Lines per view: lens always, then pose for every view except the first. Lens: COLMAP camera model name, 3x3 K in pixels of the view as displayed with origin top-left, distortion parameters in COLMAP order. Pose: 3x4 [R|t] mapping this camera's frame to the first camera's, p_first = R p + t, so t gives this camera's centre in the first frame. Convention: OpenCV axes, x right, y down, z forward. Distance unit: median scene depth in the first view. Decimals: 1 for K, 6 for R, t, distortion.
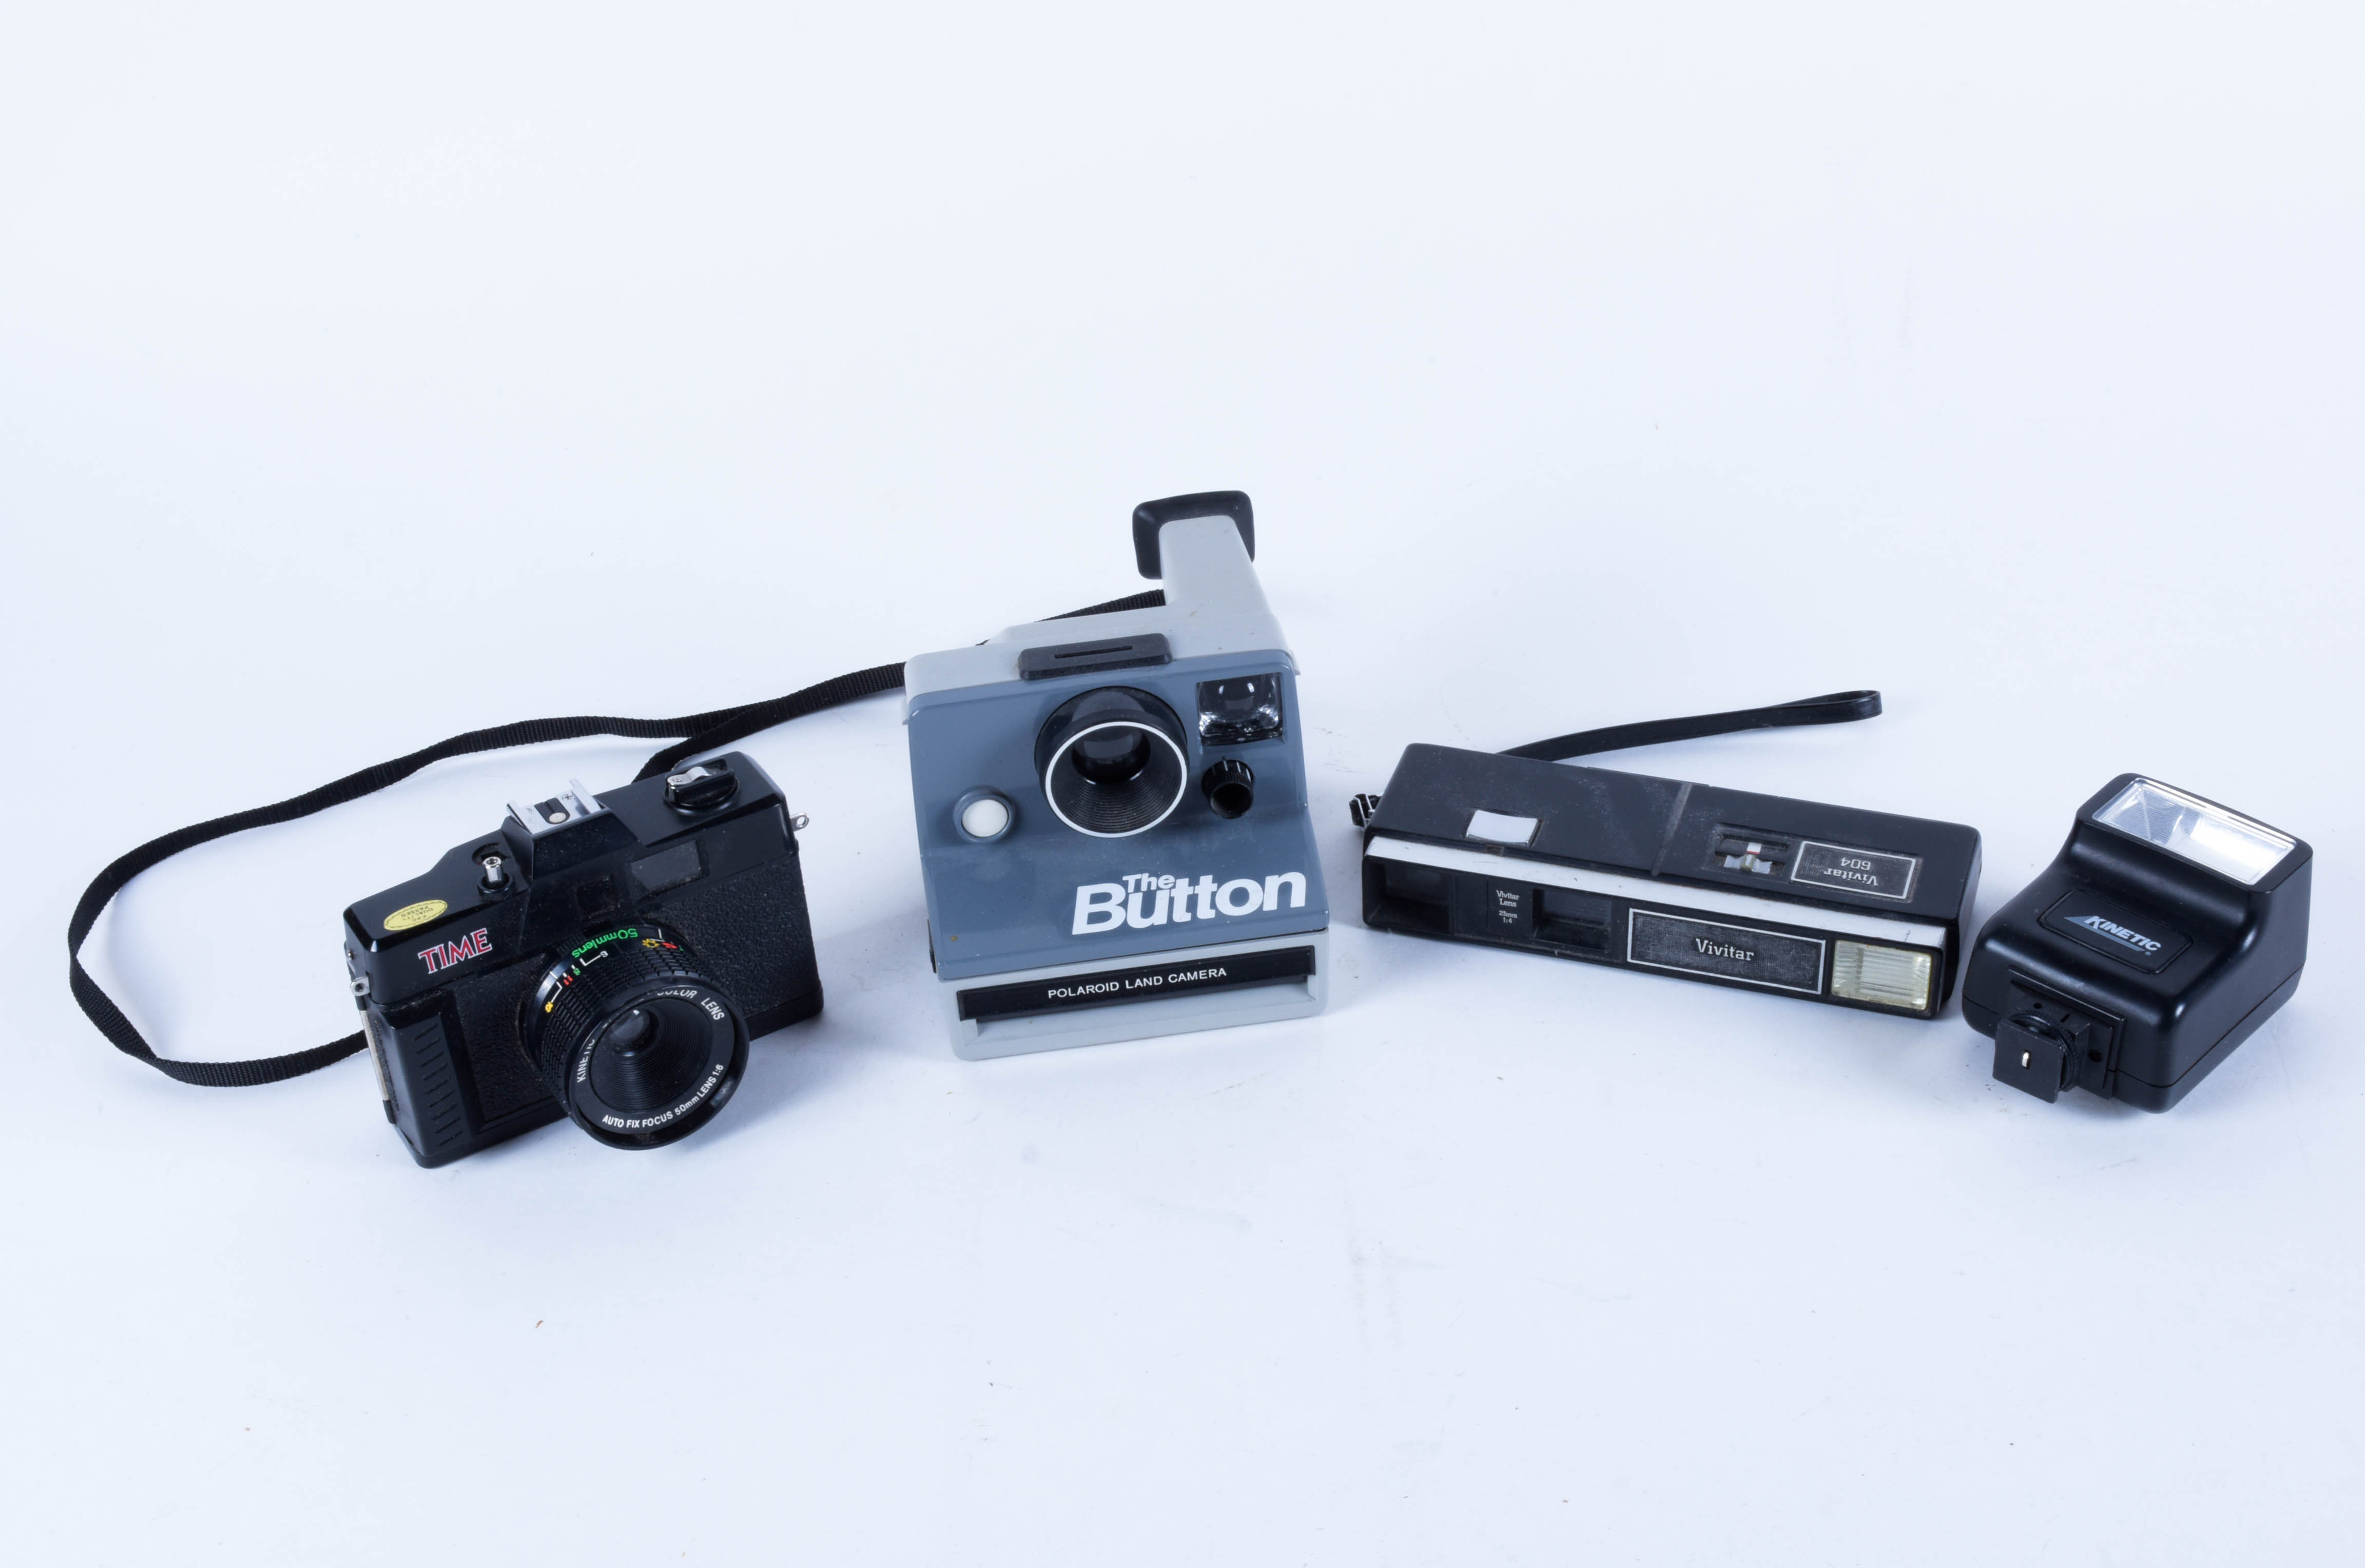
lens RADIAL K [[3270.3, 0, 1182.5], [0, 3270.3, 784.0], [0, 0, 1]] dist [-0.028836, -0.053377]
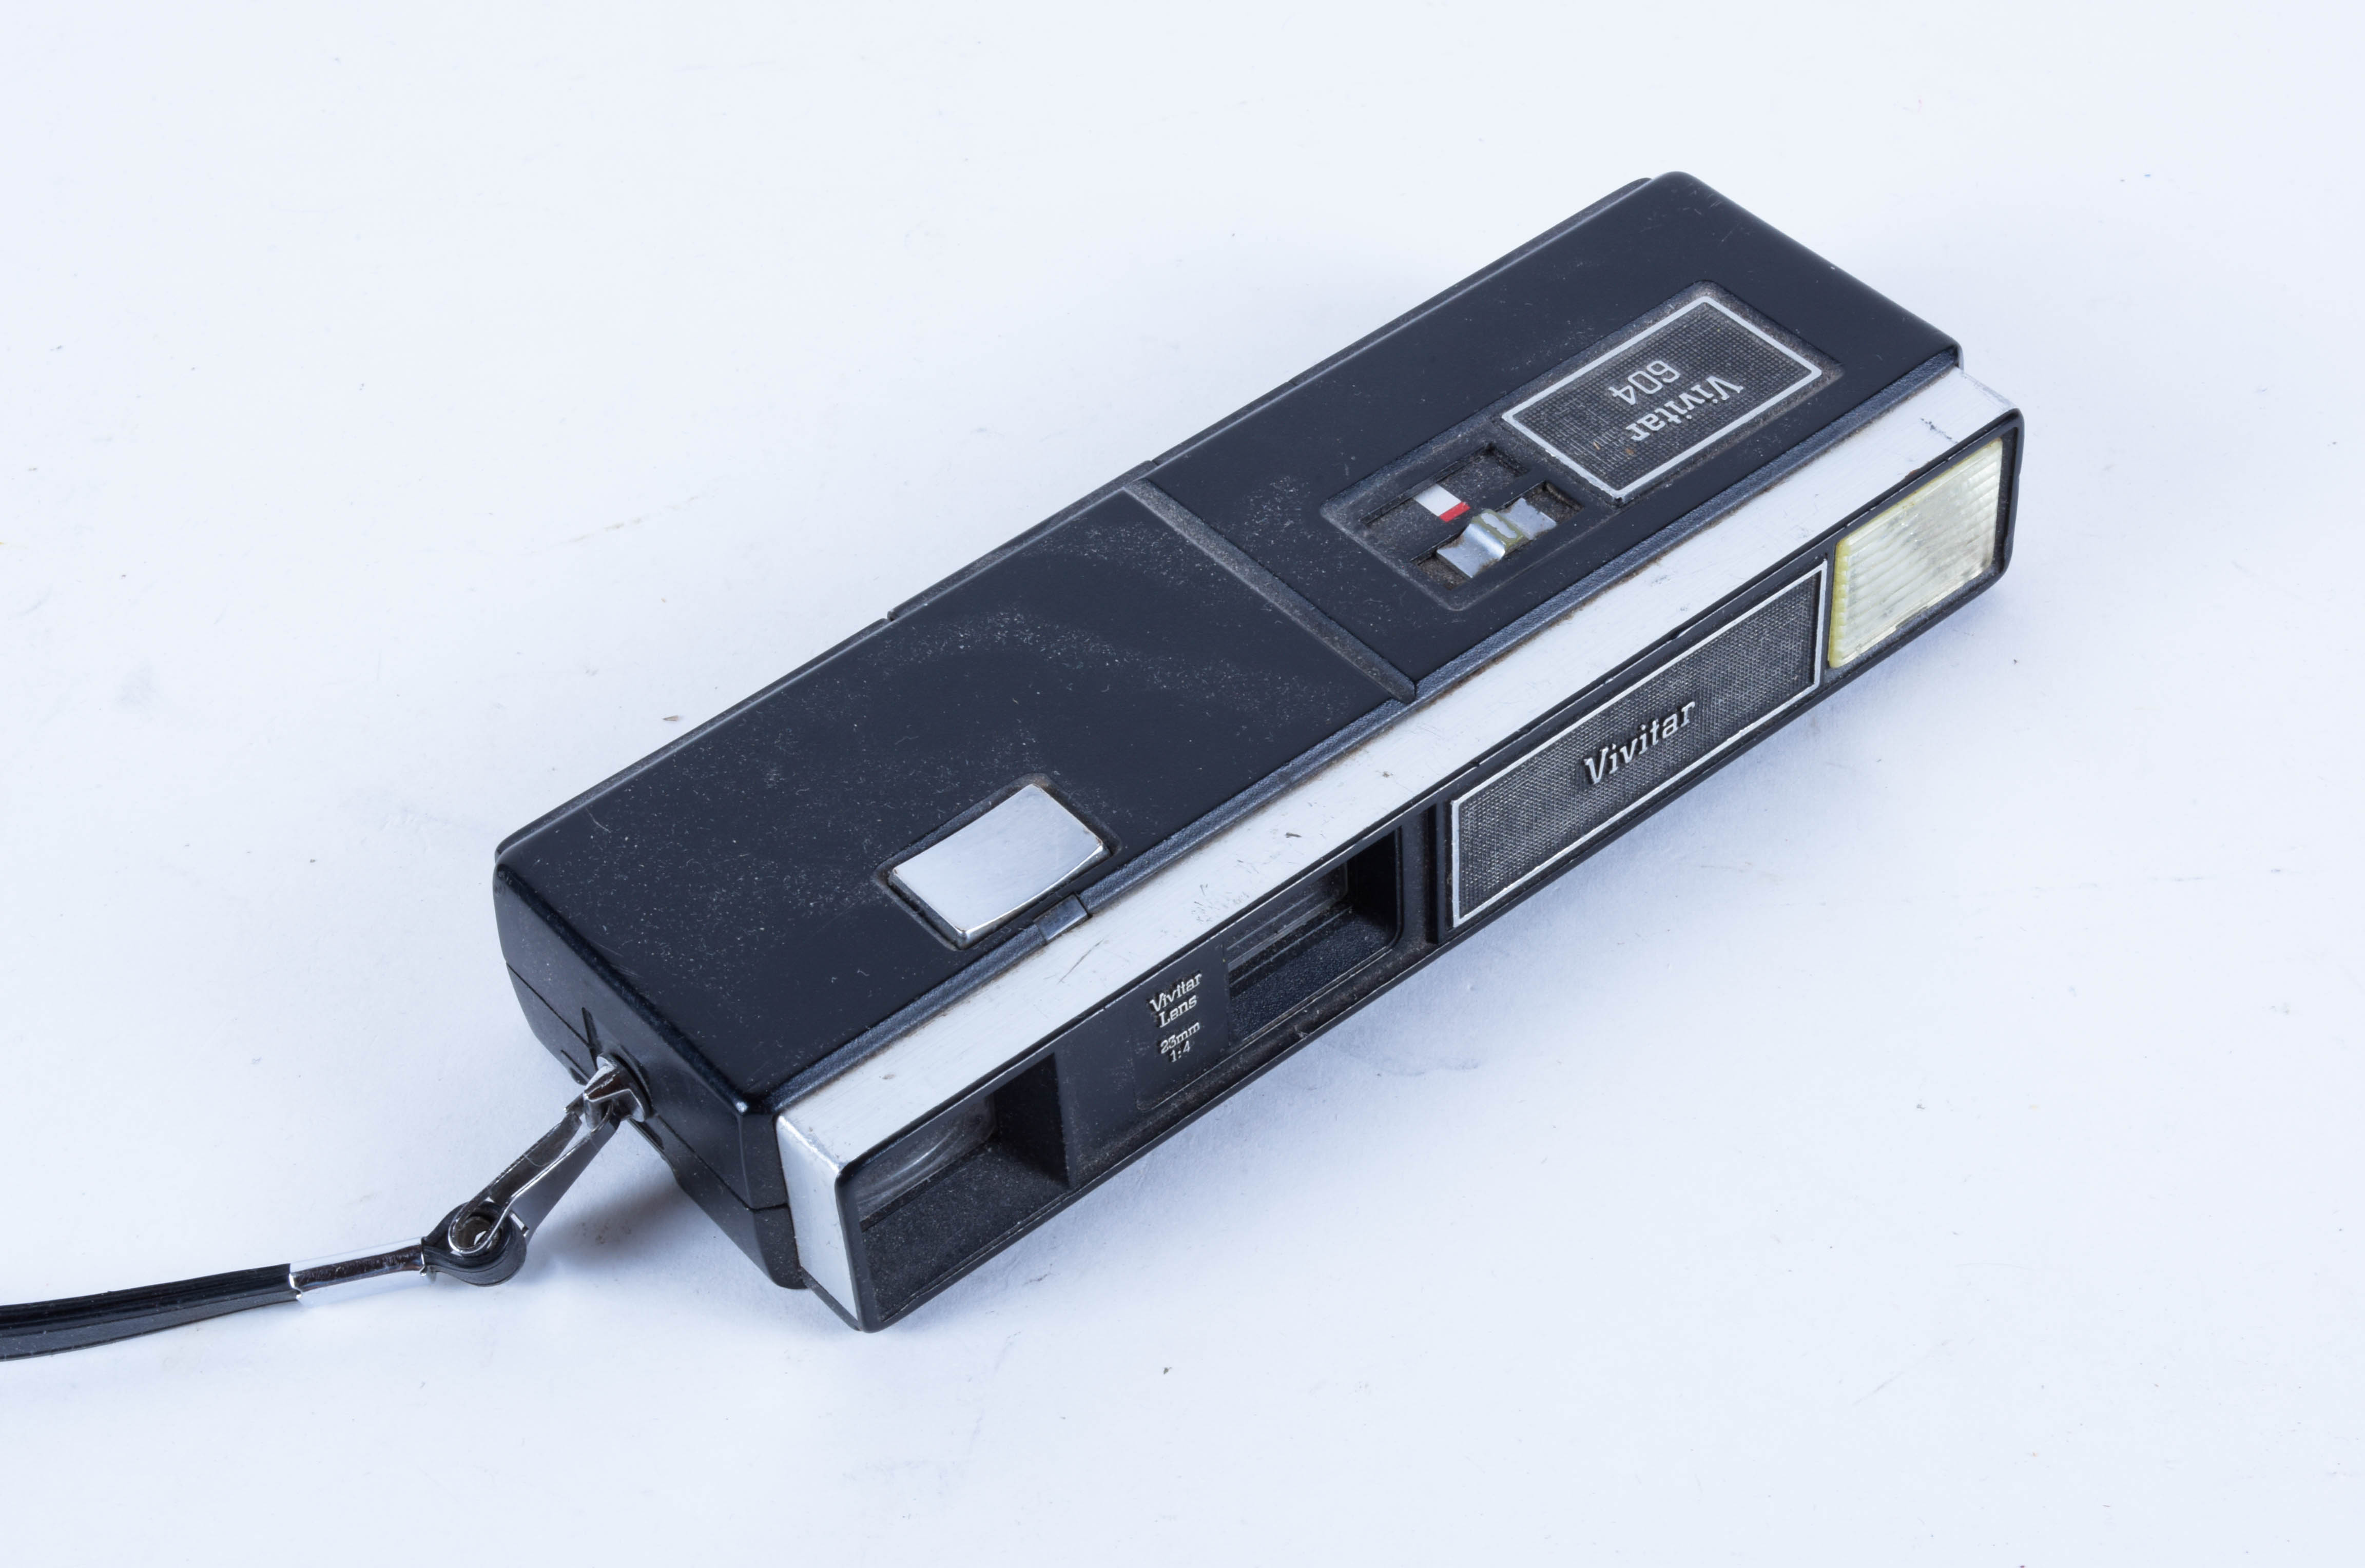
lens RADIAL K [[4199.0, 0, 1182.5], [0, 4199.0, 784.0], [0, 0, 1]] dist [-0.009358, -0.038500]
pose [[0.521648, -0.588246, 0.617940, -0.156515], [0.516341, 0.794263, 0.320216, -0.120675], [-0.679172, 0.152028, 0.718062, 0.633345]]
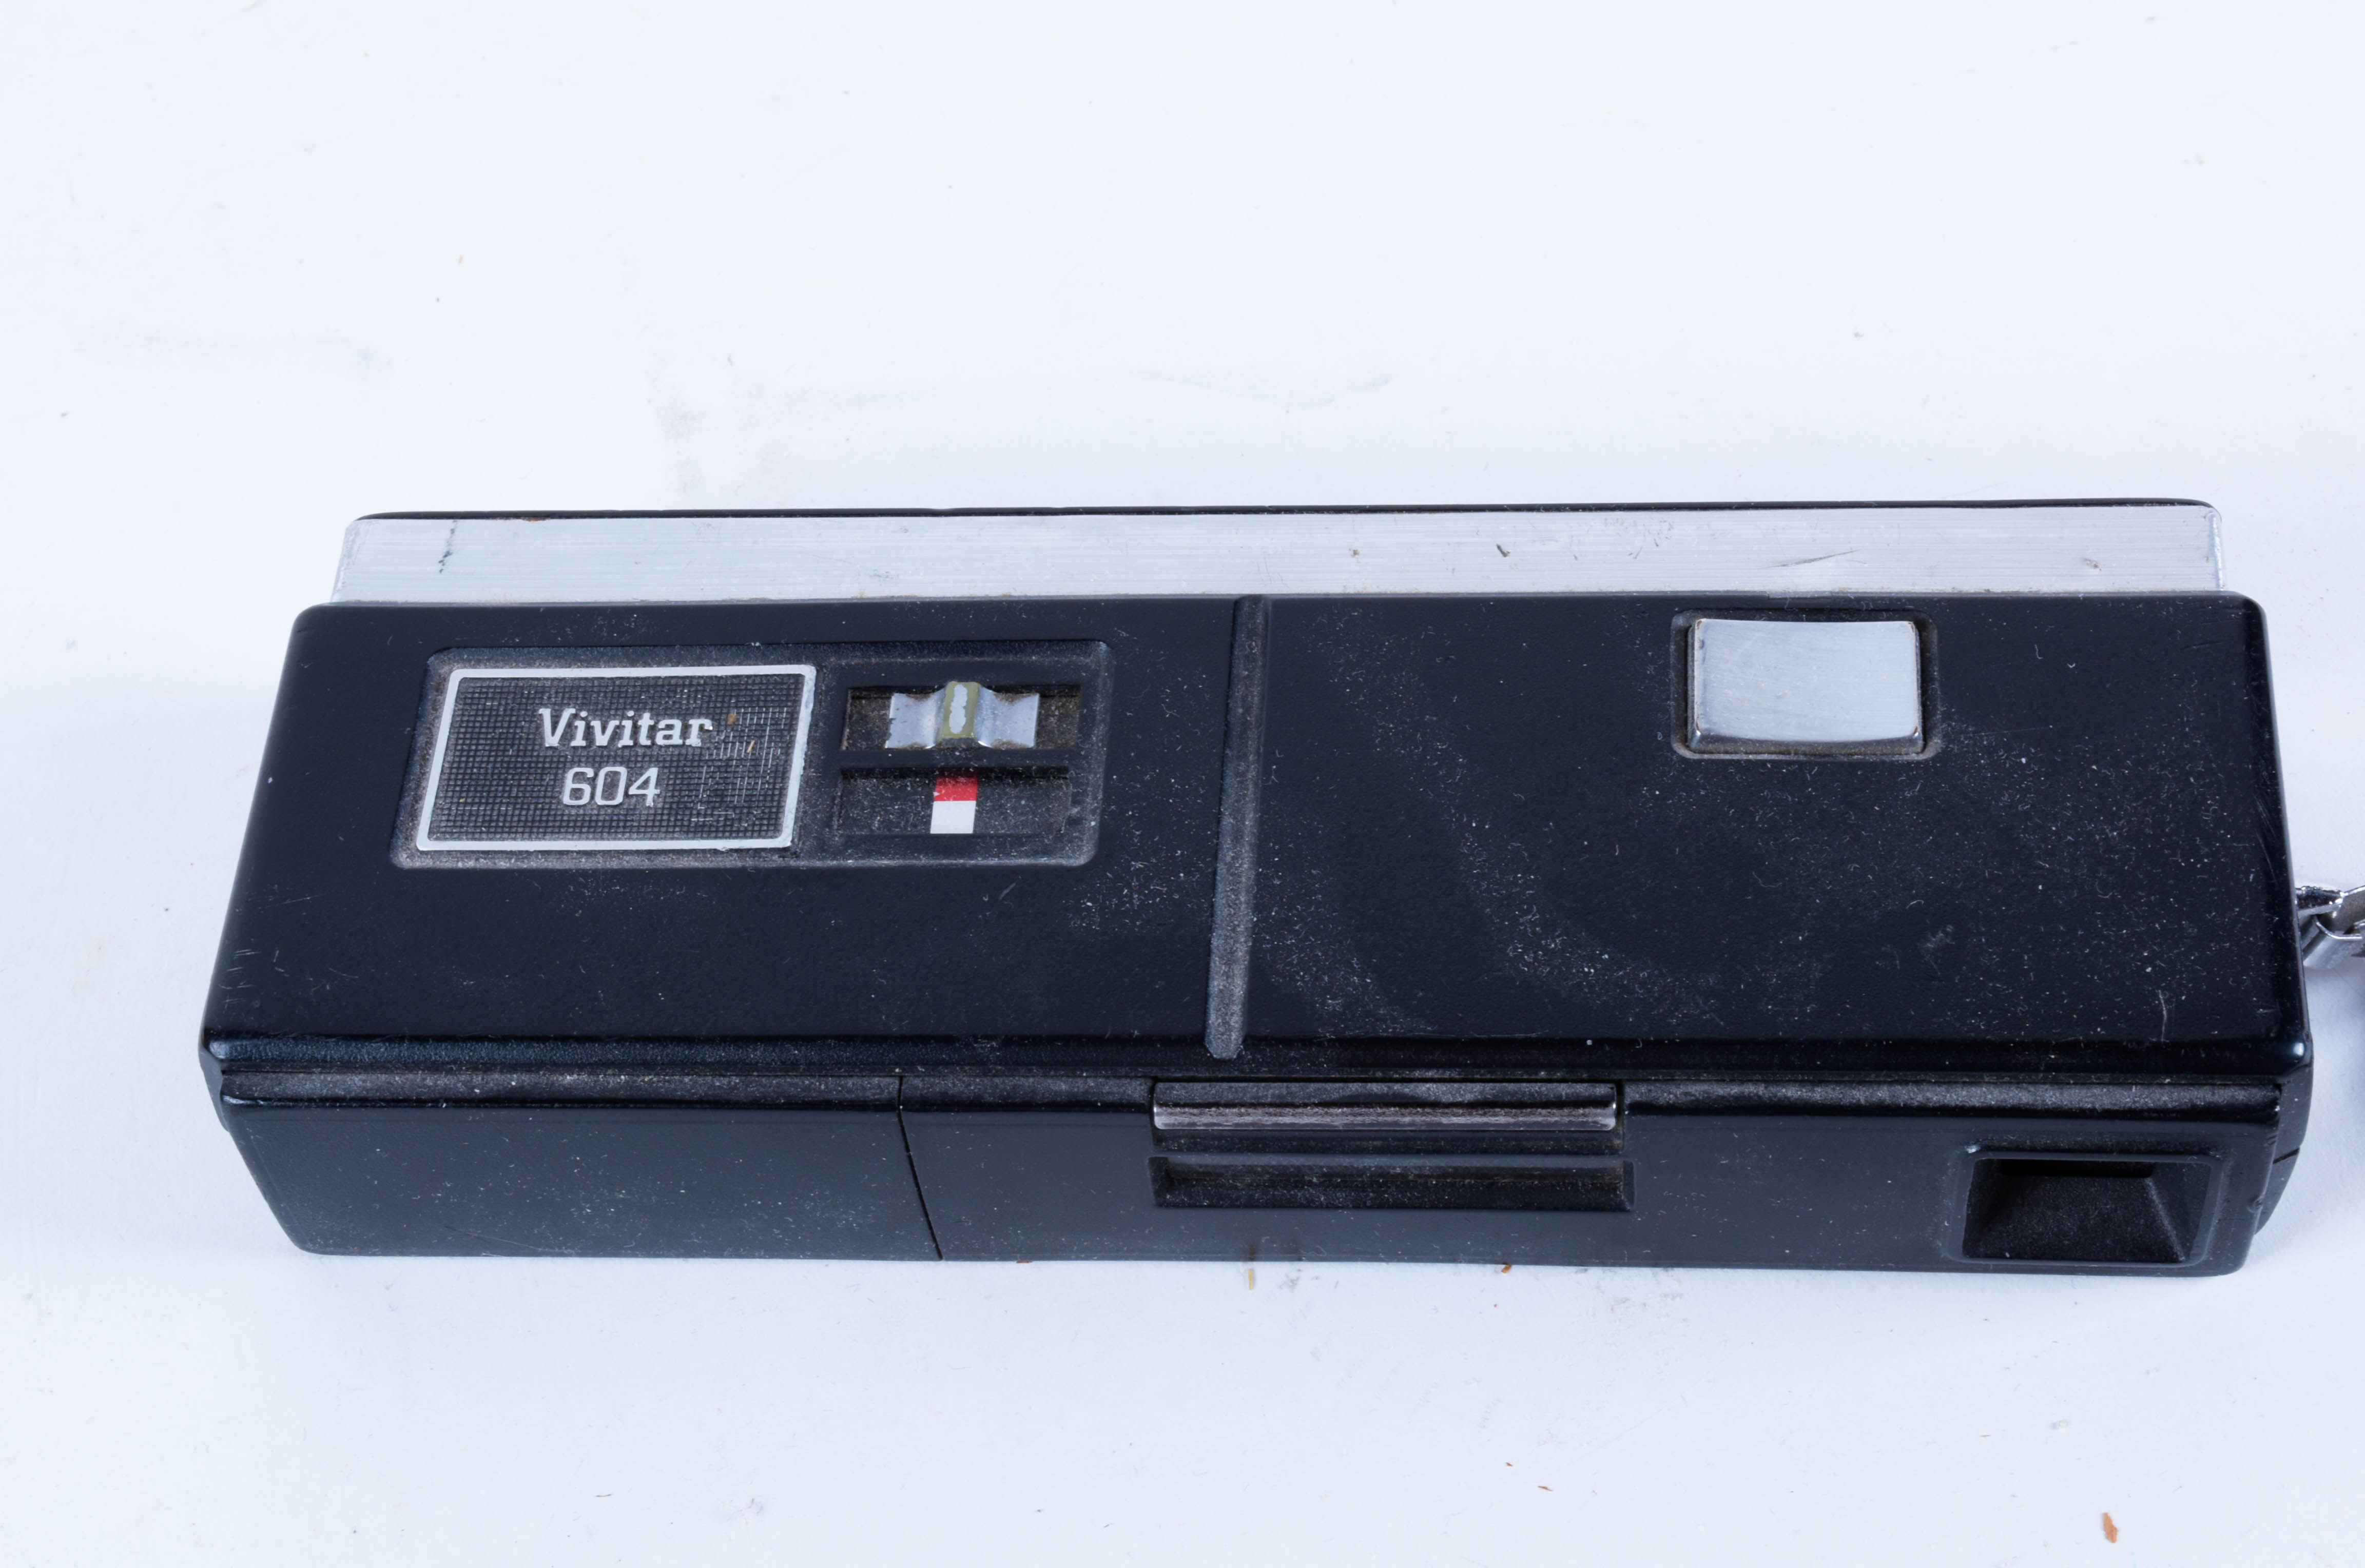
lens RADIAL K [[4199.0, 0, 1182.5], [0, 4199.0, 784.0], [0, 0, 1]] dist [-0.009358, -0.038500]
pose [[-0.955089, 0.293344, -0.041880, 0.160632], [-0.043130, 0.002210, 0.999067, -0.337753], [0.293163, 0.956004, 0.010541, 0.943420]]
